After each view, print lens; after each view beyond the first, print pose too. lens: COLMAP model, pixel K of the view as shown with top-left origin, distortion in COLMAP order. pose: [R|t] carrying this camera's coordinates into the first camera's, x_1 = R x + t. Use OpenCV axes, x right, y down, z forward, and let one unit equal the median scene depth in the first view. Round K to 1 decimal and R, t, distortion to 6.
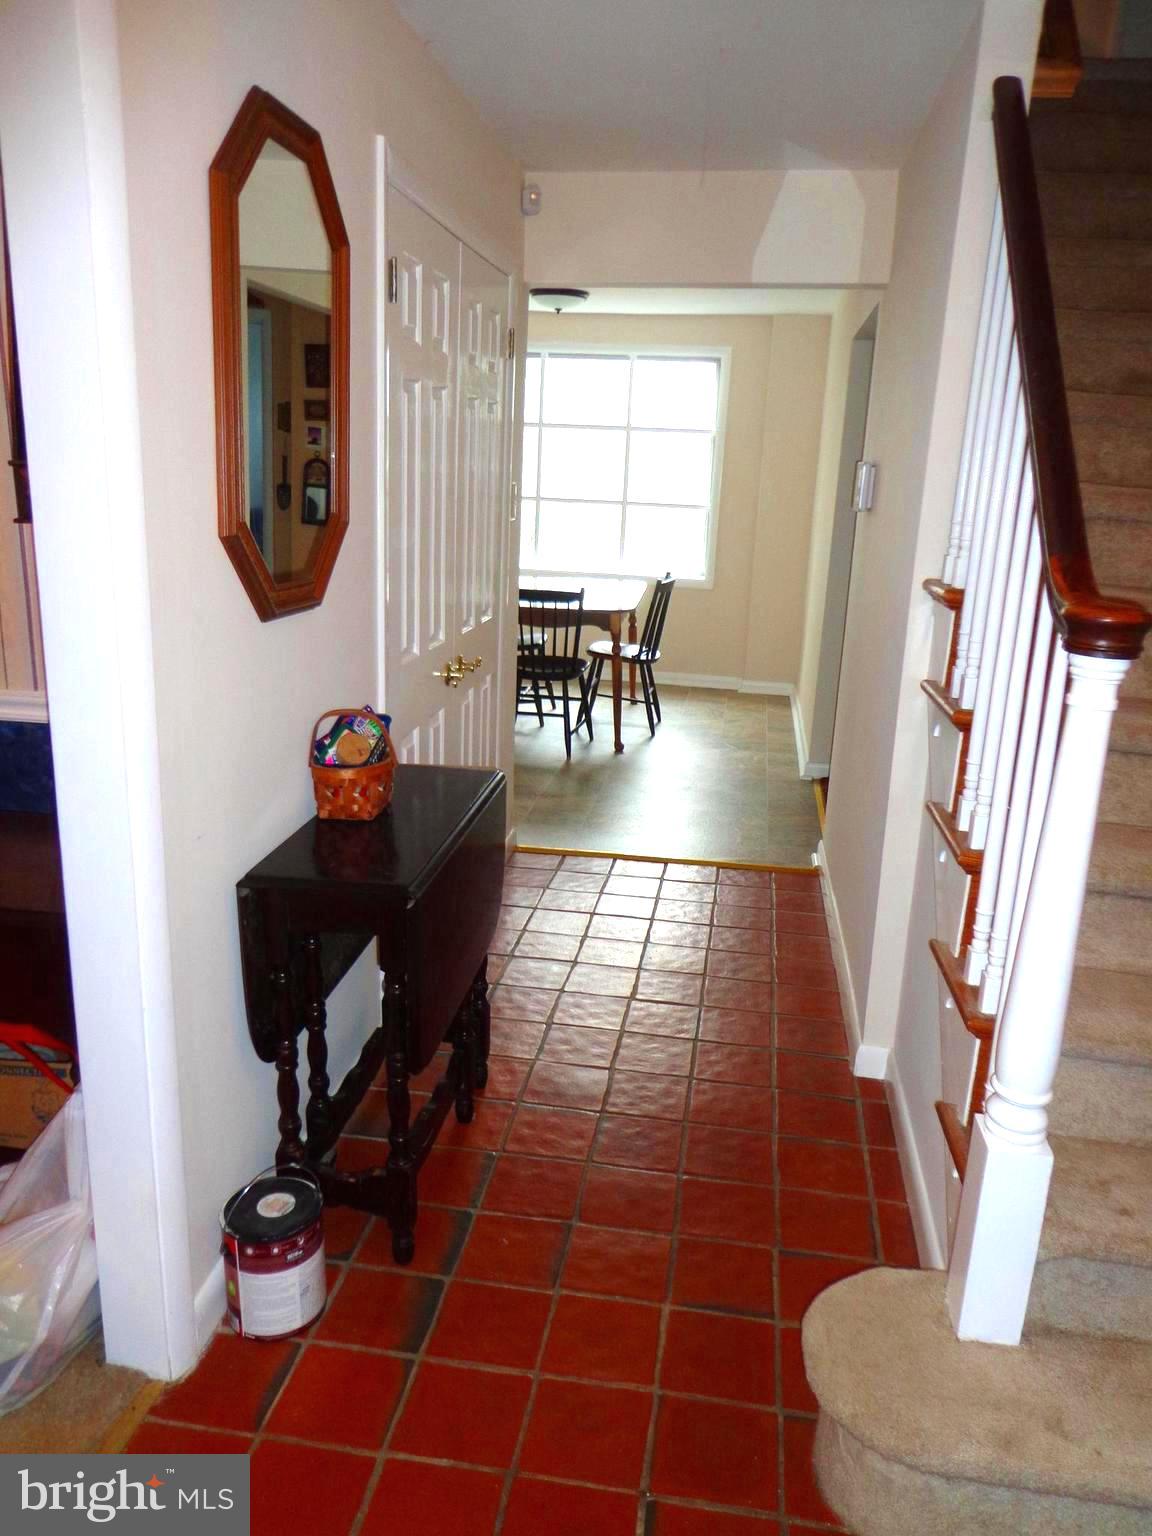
lens RADIAL K [[1170.9, 0, 549.6], [0, 1170.9, 748.2], [0, 0, 1]] dist [-0.002875, -0.005789]
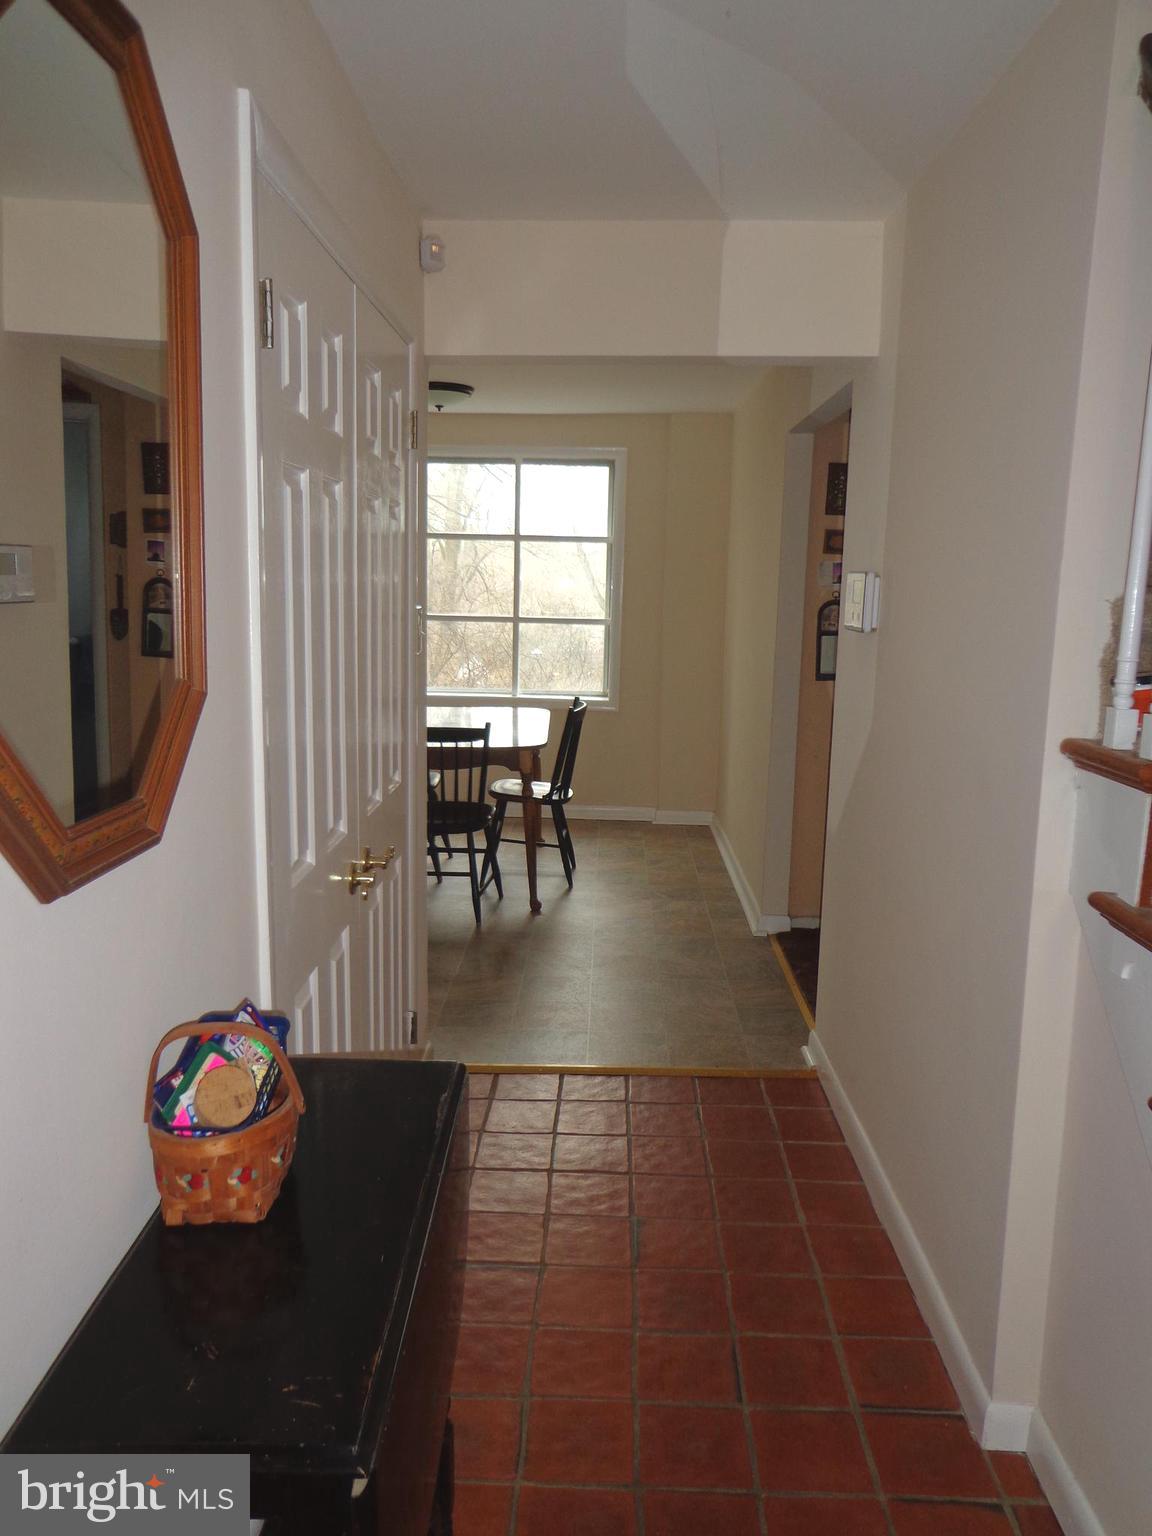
lens RADIAL K [[1170.9, 0, 560.8], [0, 1170.9, 740.4], [0, 0, 1]] dist [-0.002875, -0.005789]
pose [[0.990823, -0.038637, 0.129529, -0.058583], [0.050967, 0.994336, -0.093268, -0.085261], [-0.125191, 0.099014, 0.987179, 0.322706]]
